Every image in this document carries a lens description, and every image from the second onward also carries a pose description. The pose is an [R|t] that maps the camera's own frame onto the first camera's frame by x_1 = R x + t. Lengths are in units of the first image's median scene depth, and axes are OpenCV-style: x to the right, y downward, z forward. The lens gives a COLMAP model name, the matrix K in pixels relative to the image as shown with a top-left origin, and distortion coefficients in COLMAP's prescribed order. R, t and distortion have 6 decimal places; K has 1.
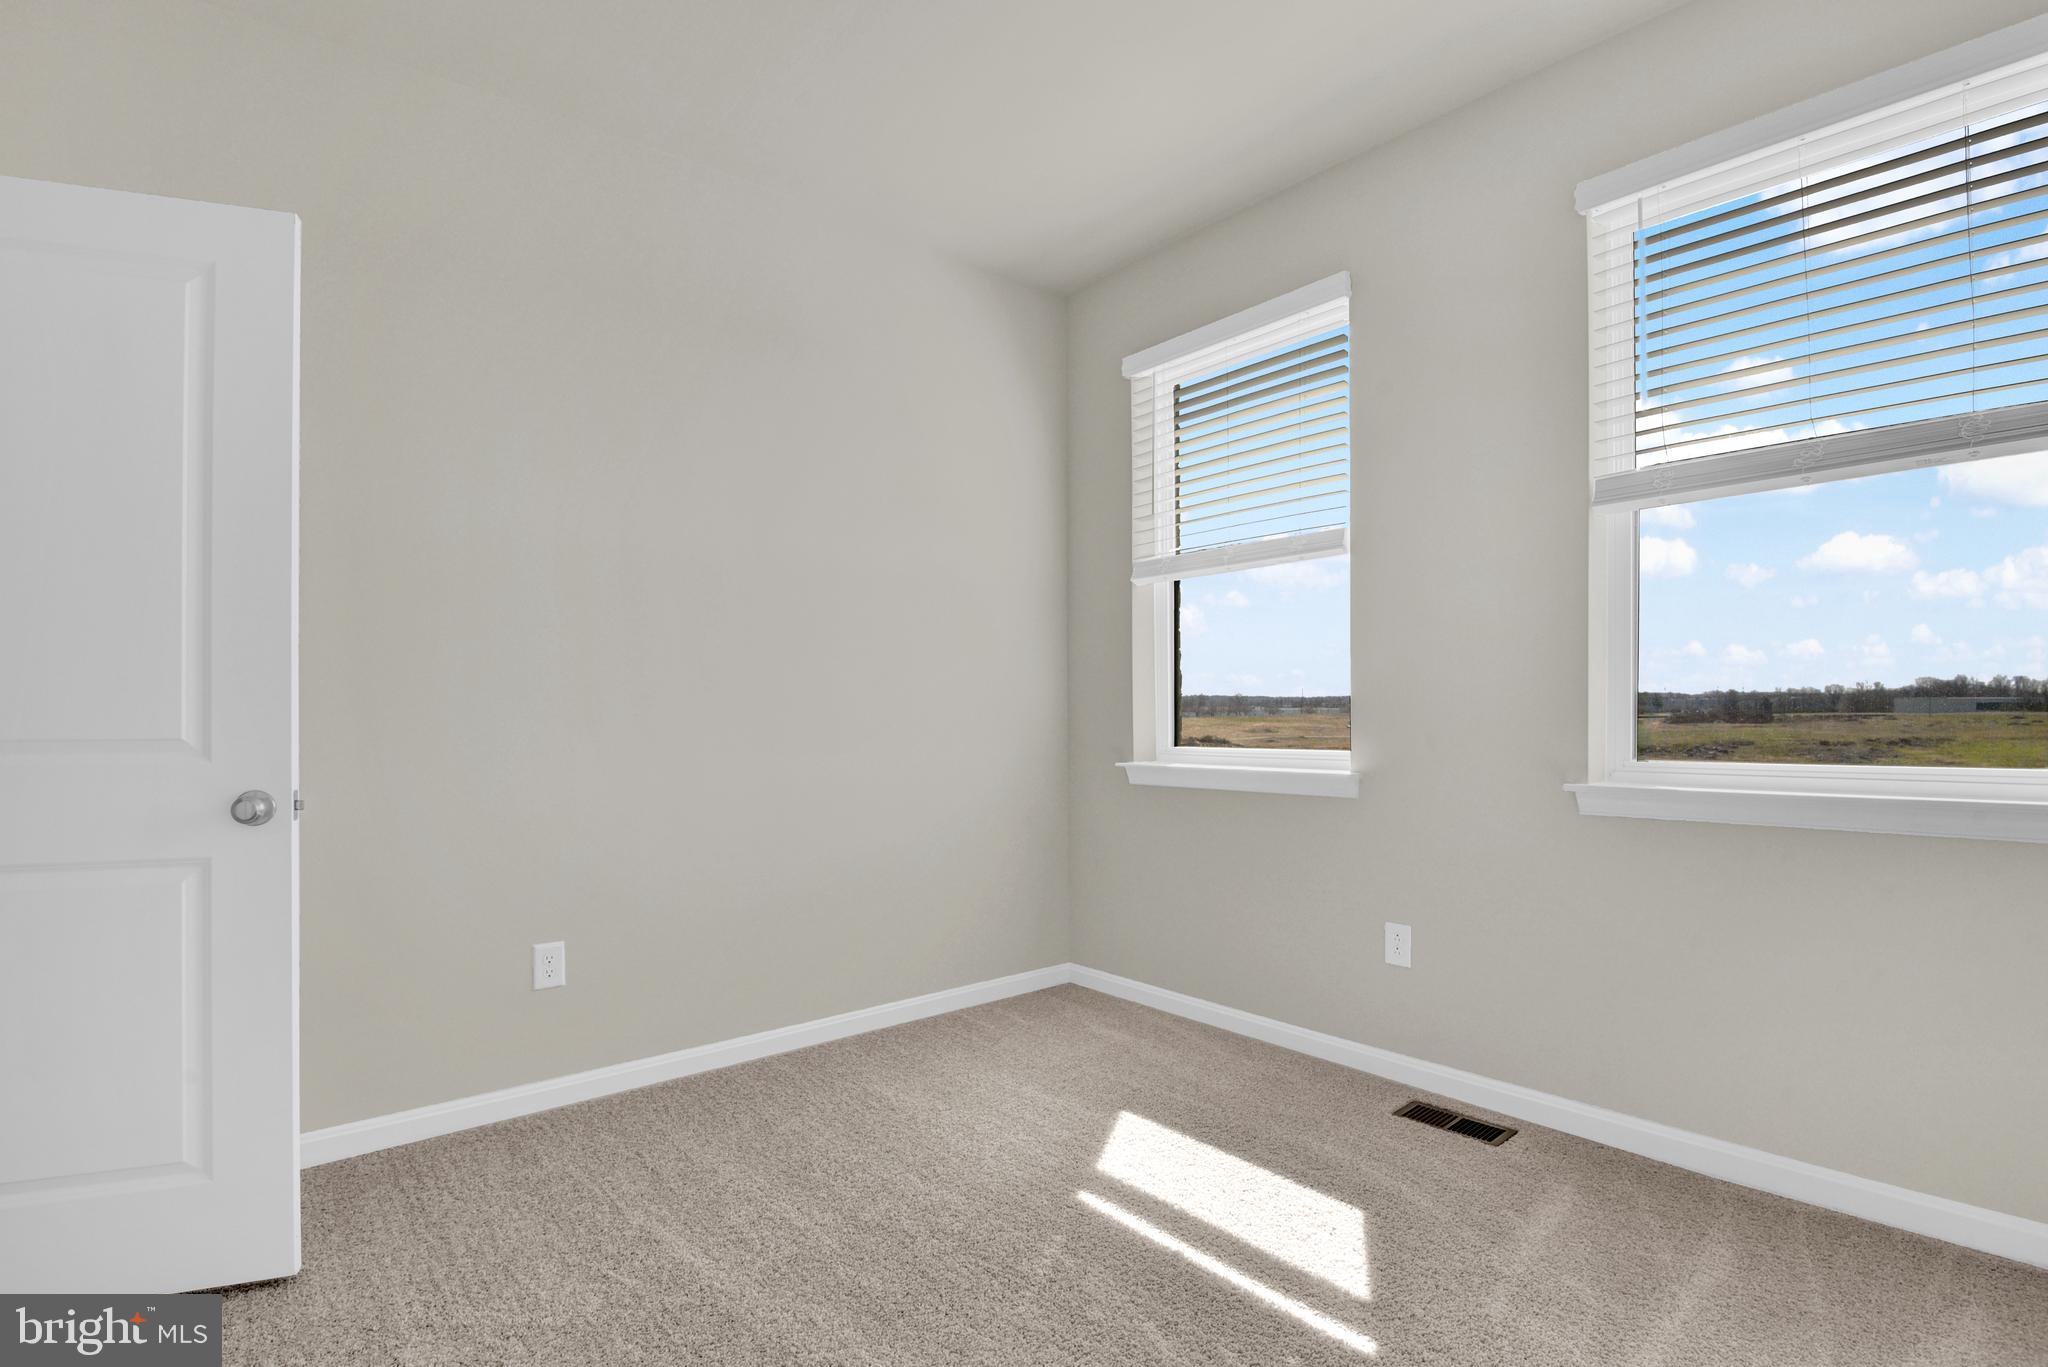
lens RADIAL K [[984.5, 0, 1019.3], [0, 984.5, 701.4], [0, 0, 1]] dist [-0.027234, -0.003489]
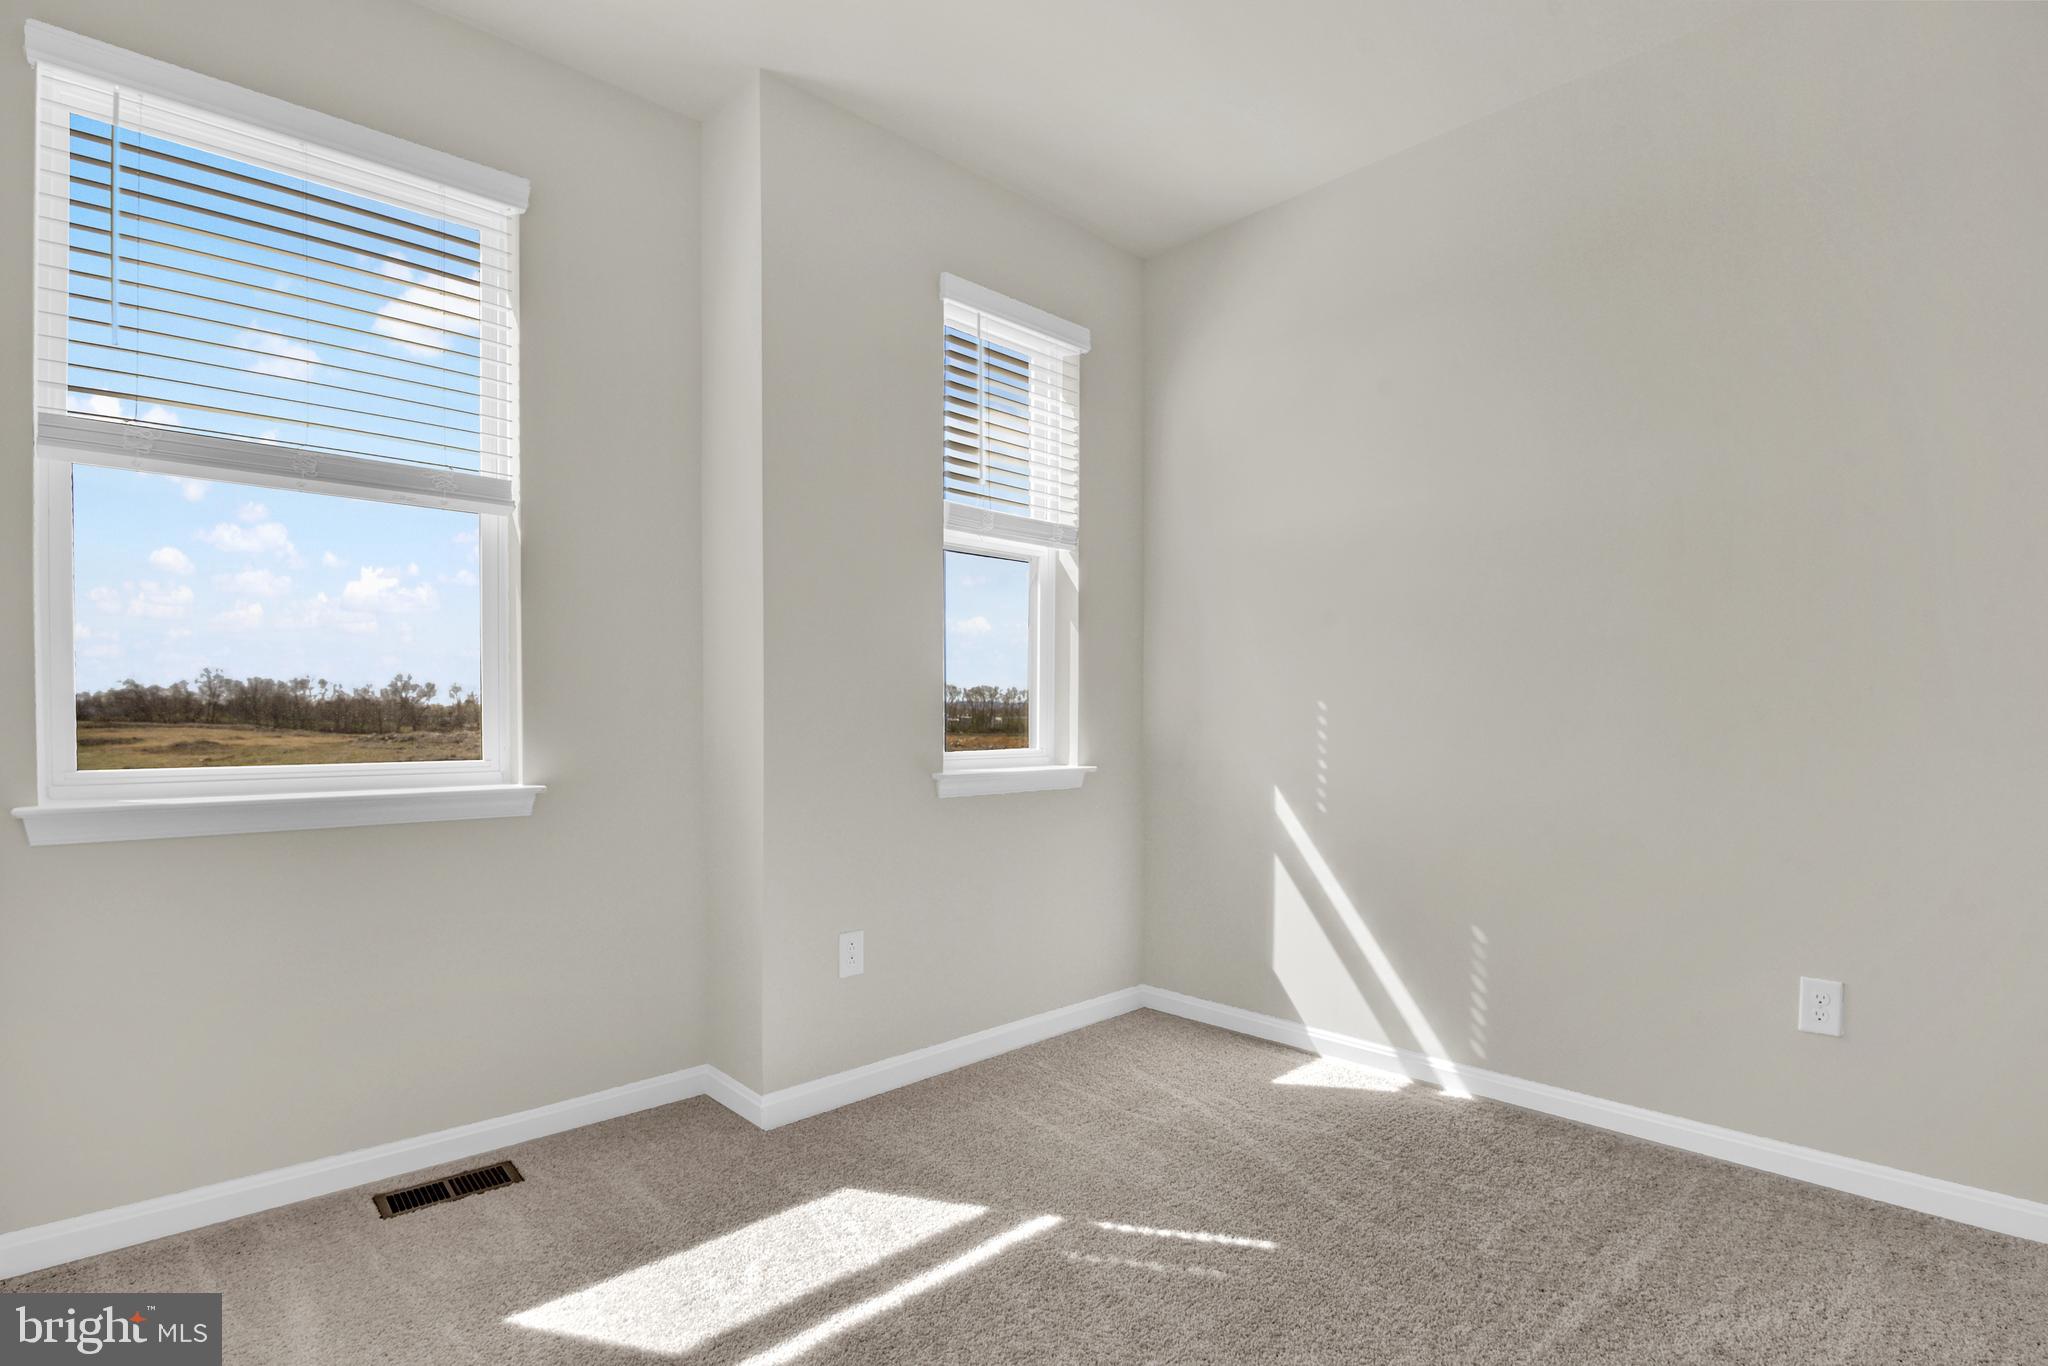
lens RADIAL K [[984.5, 0, 1019.2], [0, 984.5, 701.4], [0, 0, 1]] dist [-0.027234, -0.003489]
pose [[-0.082373, 0.018701, 0.996426, -0.475197], [-0.018075, 0.999631, -0.020256, 0.009249], [-0.996438, -0.019679, -0.082005, 0.599180]]
